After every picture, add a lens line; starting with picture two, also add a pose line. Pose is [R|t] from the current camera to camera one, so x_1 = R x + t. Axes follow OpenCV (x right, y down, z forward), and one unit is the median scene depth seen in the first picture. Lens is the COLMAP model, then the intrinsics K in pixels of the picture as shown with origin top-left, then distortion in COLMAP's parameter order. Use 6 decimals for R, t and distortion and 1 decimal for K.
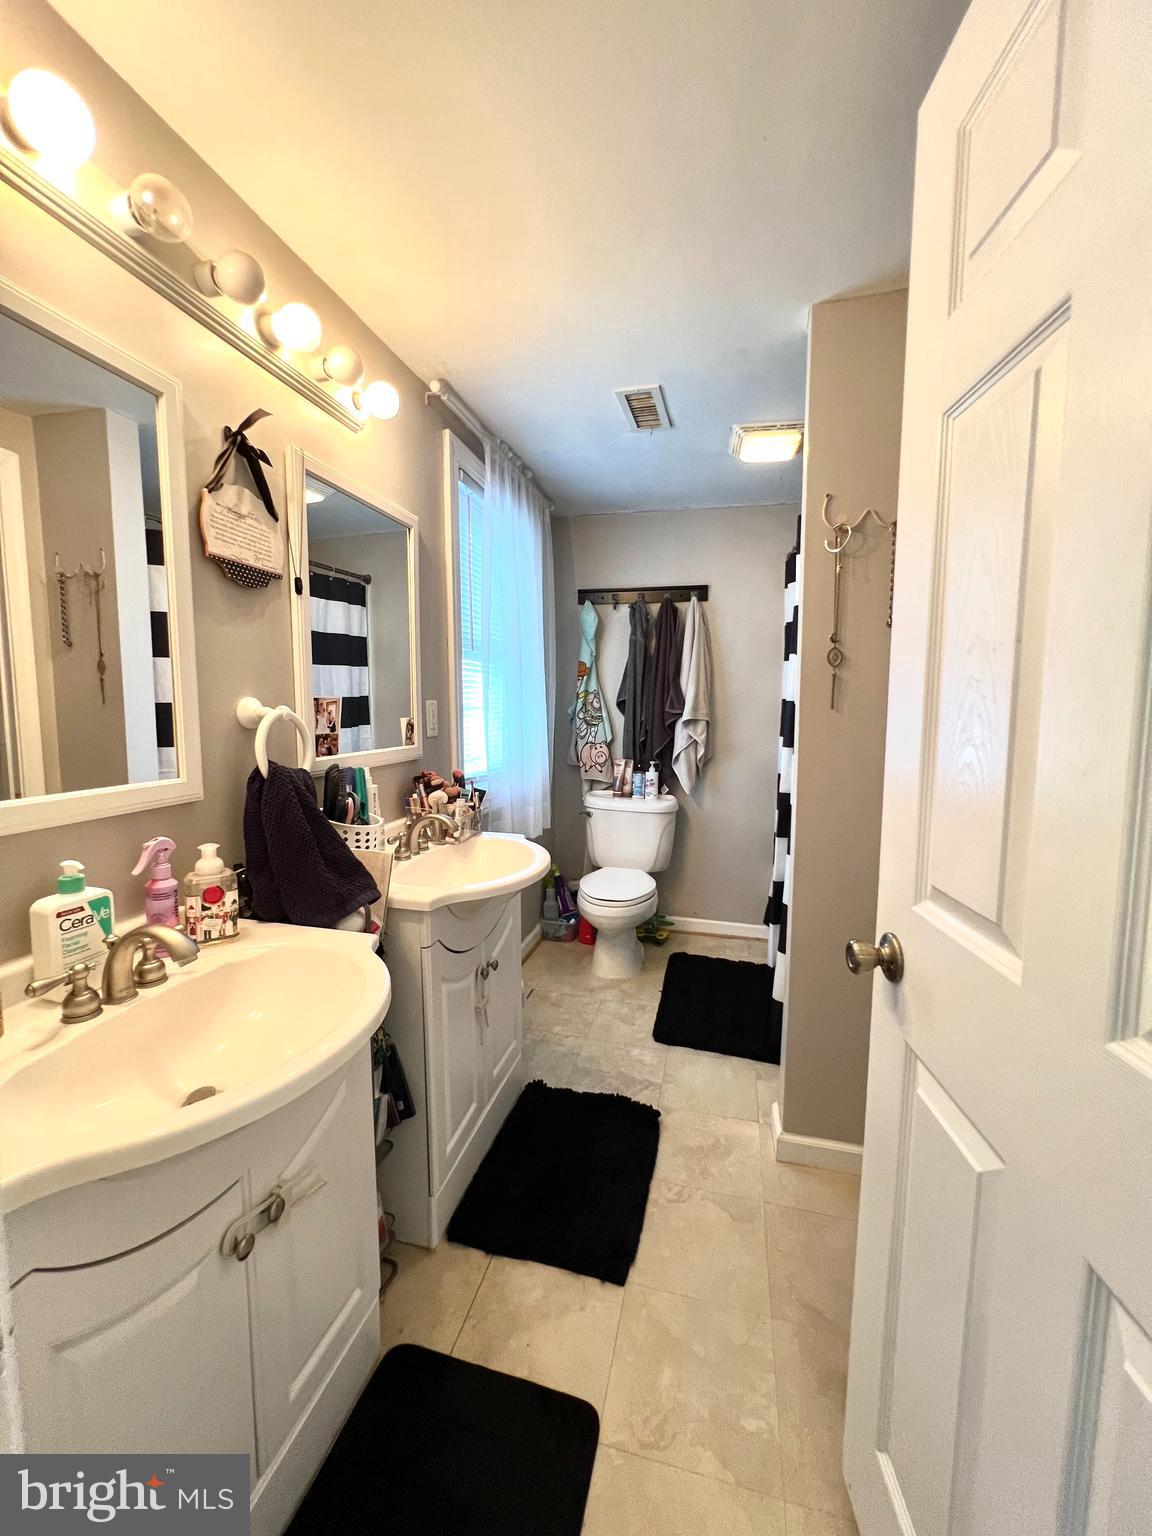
lens RADIAL K [[616.1, 0, 574.1], [0, 616.1, 765.2], [0, 0, 1]] dist [-0.000370, 0.000004]
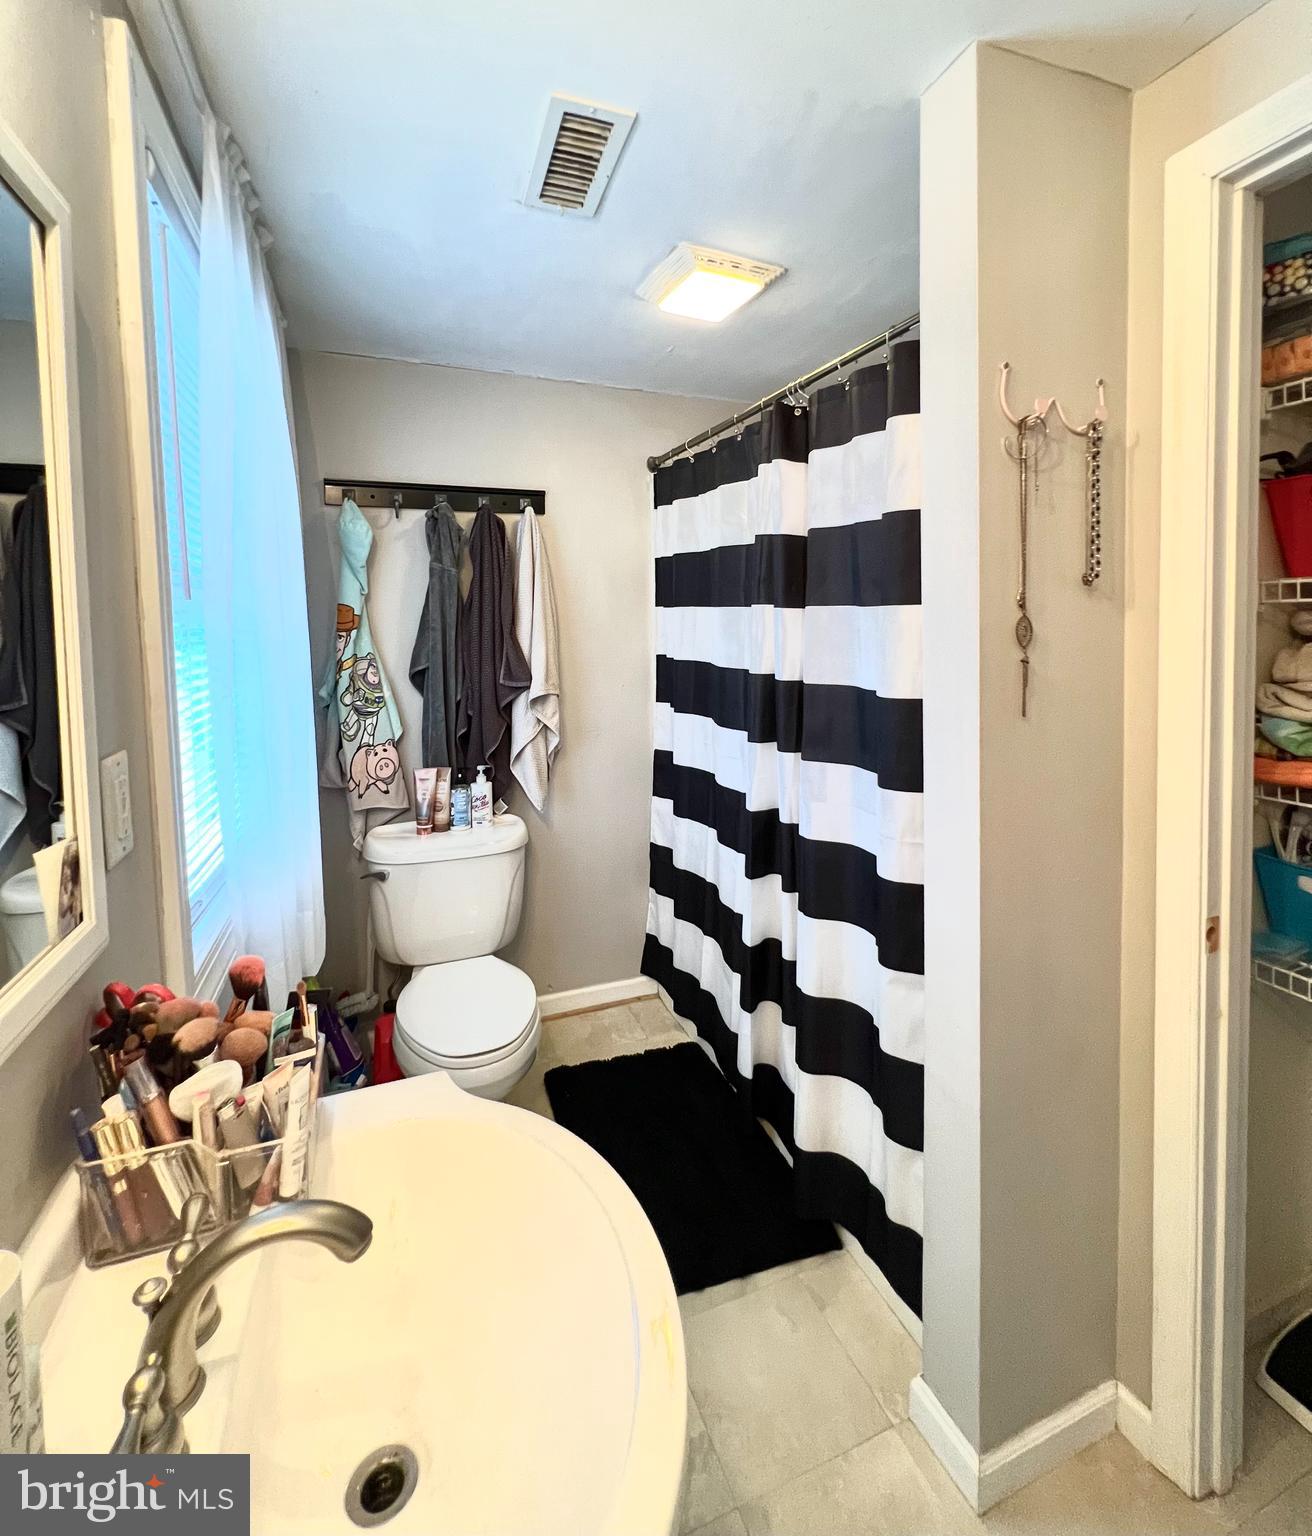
lens RADIAL K [[703.2, 0, 655.6], [0, 703.2, 660.3], [0, 0, 1]] dist [-0.009778, 0.000215]
pose [[0.815693, -0.048930, 0.576412, -0.129951], [0.080282, 0.996349, -0.029032, -0.076941], [-0.572887, 0.069956, 0.816643, 0.318459]]
